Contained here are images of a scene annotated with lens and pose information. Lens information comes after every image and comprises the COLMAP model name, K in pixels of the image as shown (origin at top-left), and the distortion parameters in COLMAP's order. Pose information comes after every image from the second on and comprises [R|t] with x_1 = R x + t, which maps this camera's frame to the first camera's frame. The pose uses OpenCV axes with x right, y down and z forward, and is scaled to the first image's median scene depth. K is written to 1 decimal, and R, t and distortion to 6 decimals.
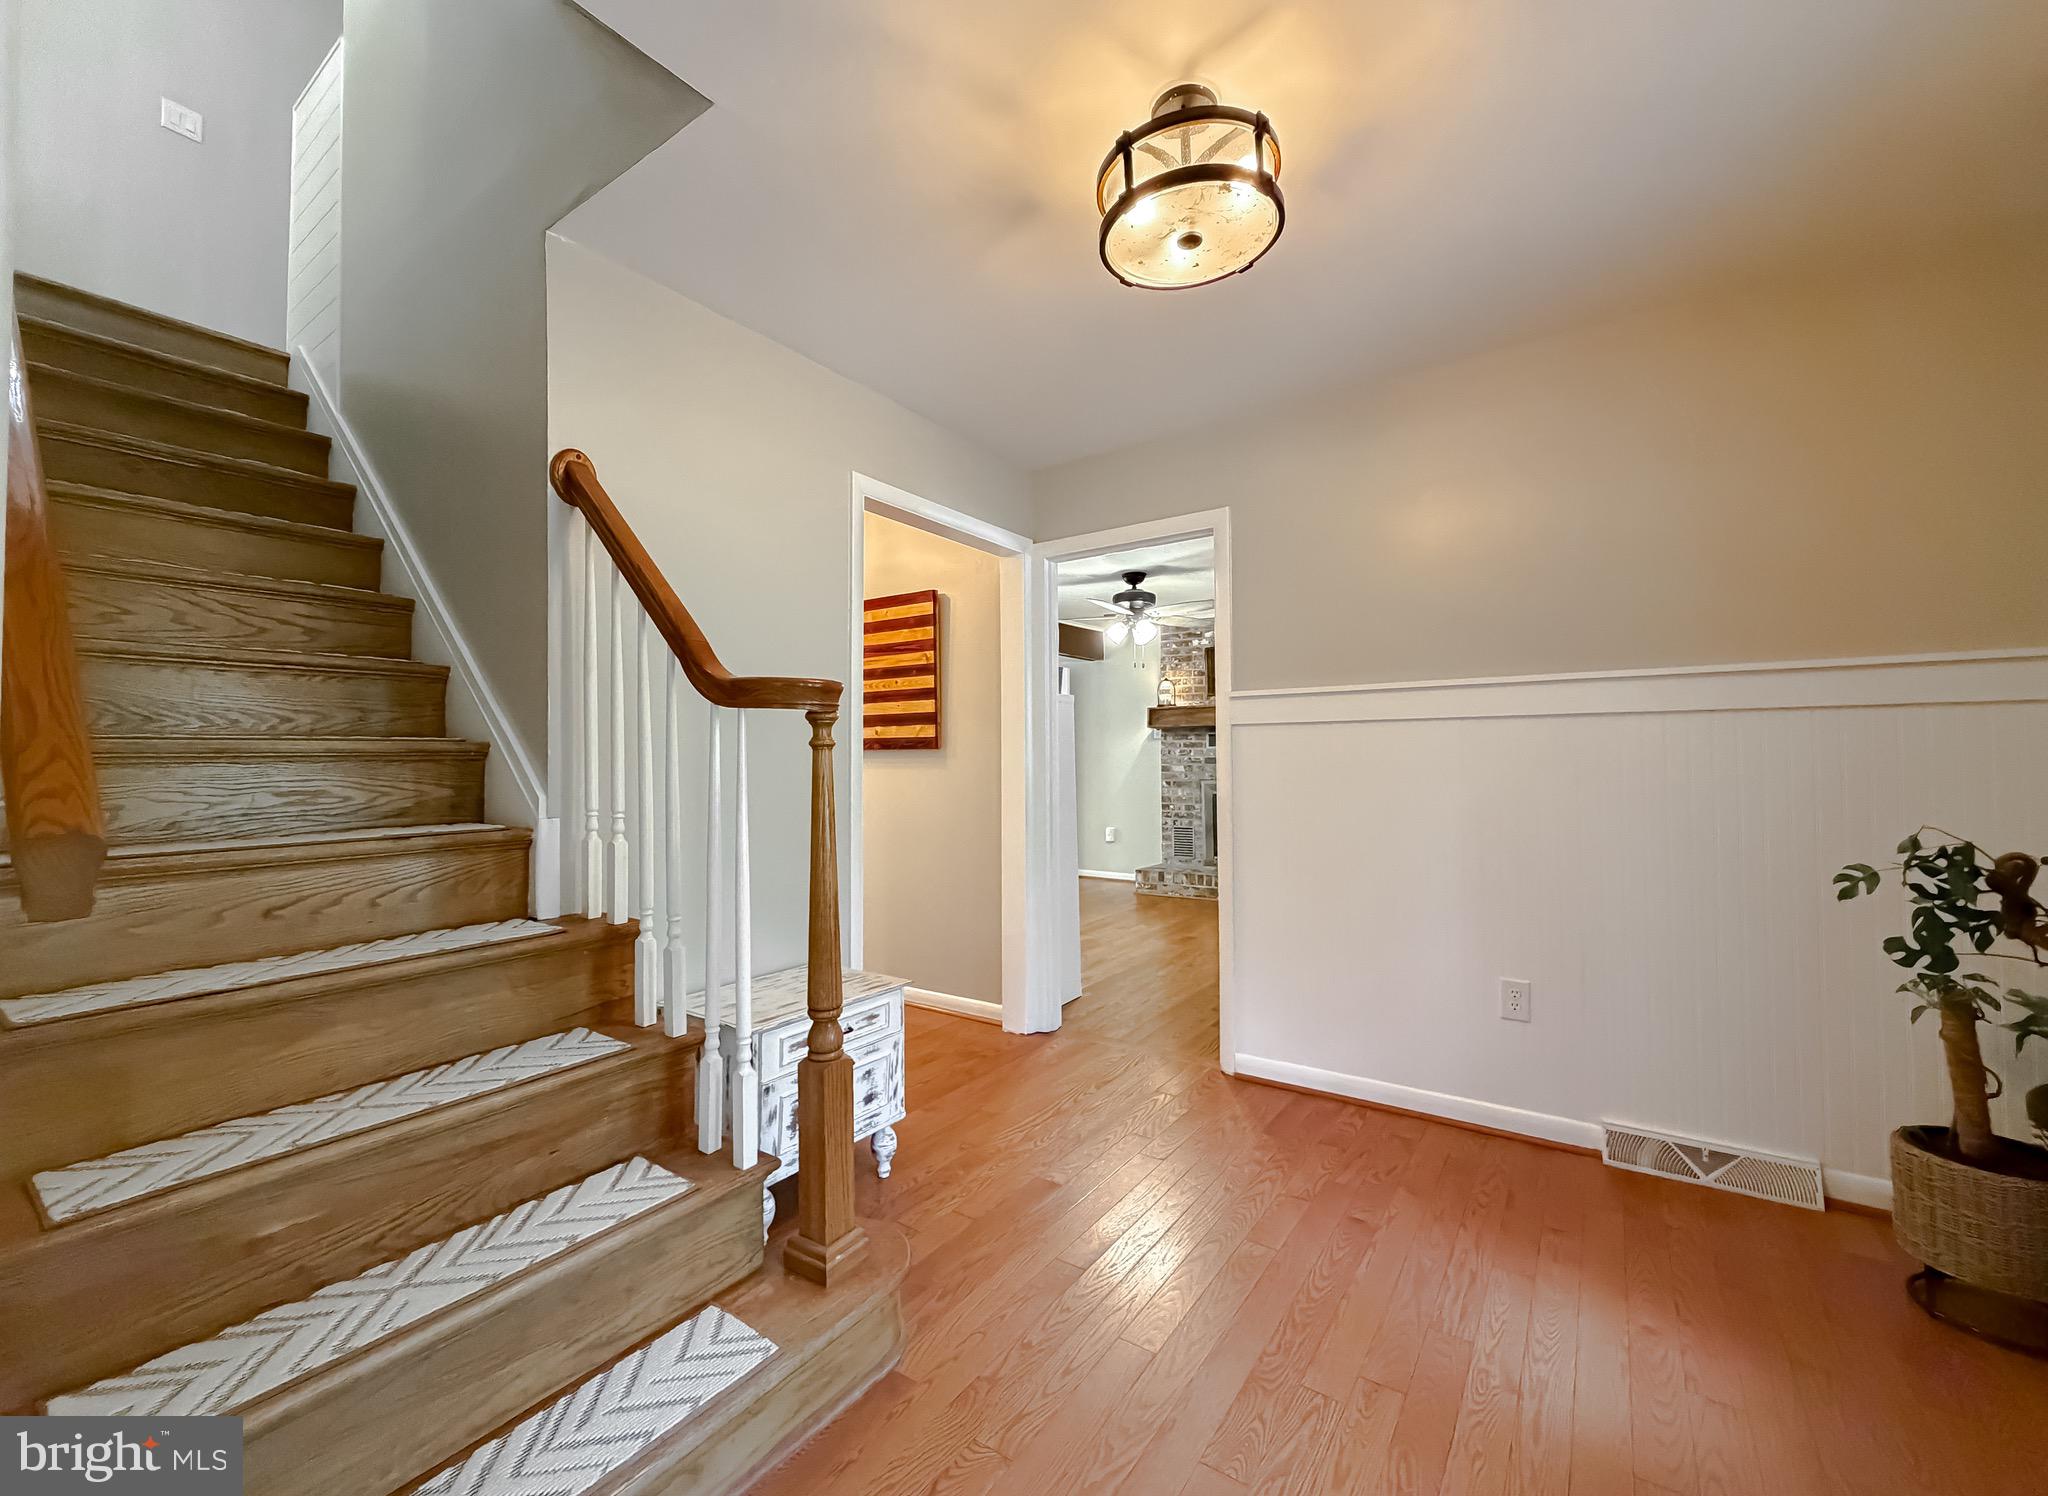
lens RADIAL K [[840.0, 0, 1024.0], [0, 840.0, 748.0], [0, 0, 1]] dist [0.000277, 0.000003]
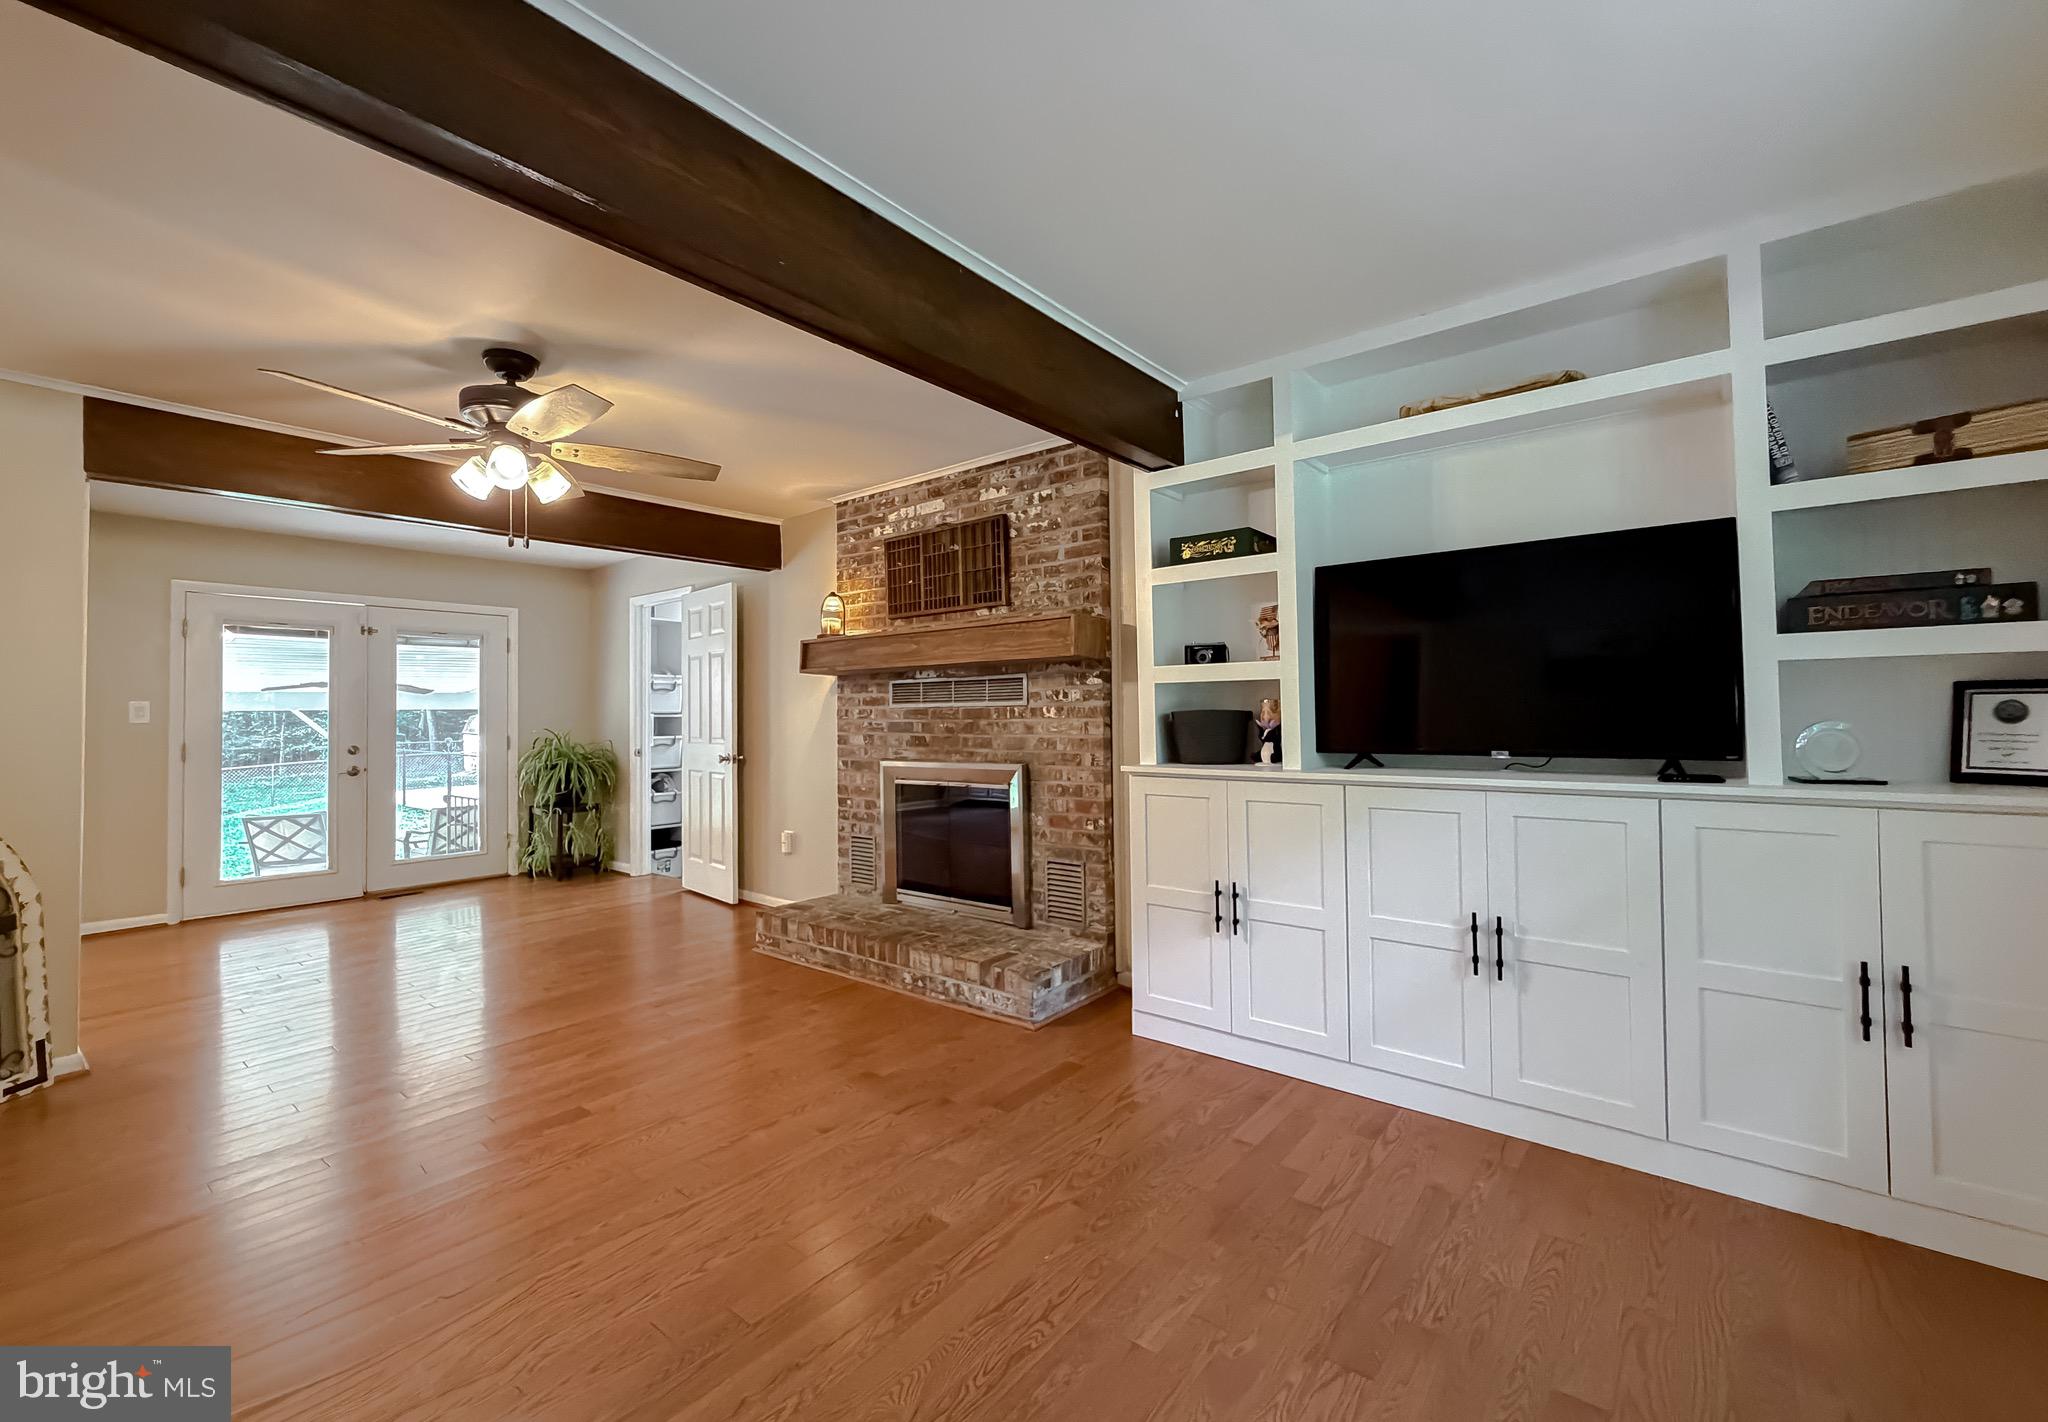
lens RADIAL K [[845.1, 0, 1007.5], [0, 845.1, 702.3], [0, 0, 1]] dist [-0.000989, -0.000267]
pose [[0.996616, -0.002258, -0.082161, 0.343937], [0.001959, 0.999991, -0.003725, -0.000455], [0.082169, 0.003552, 0.996612, 0.398002]]
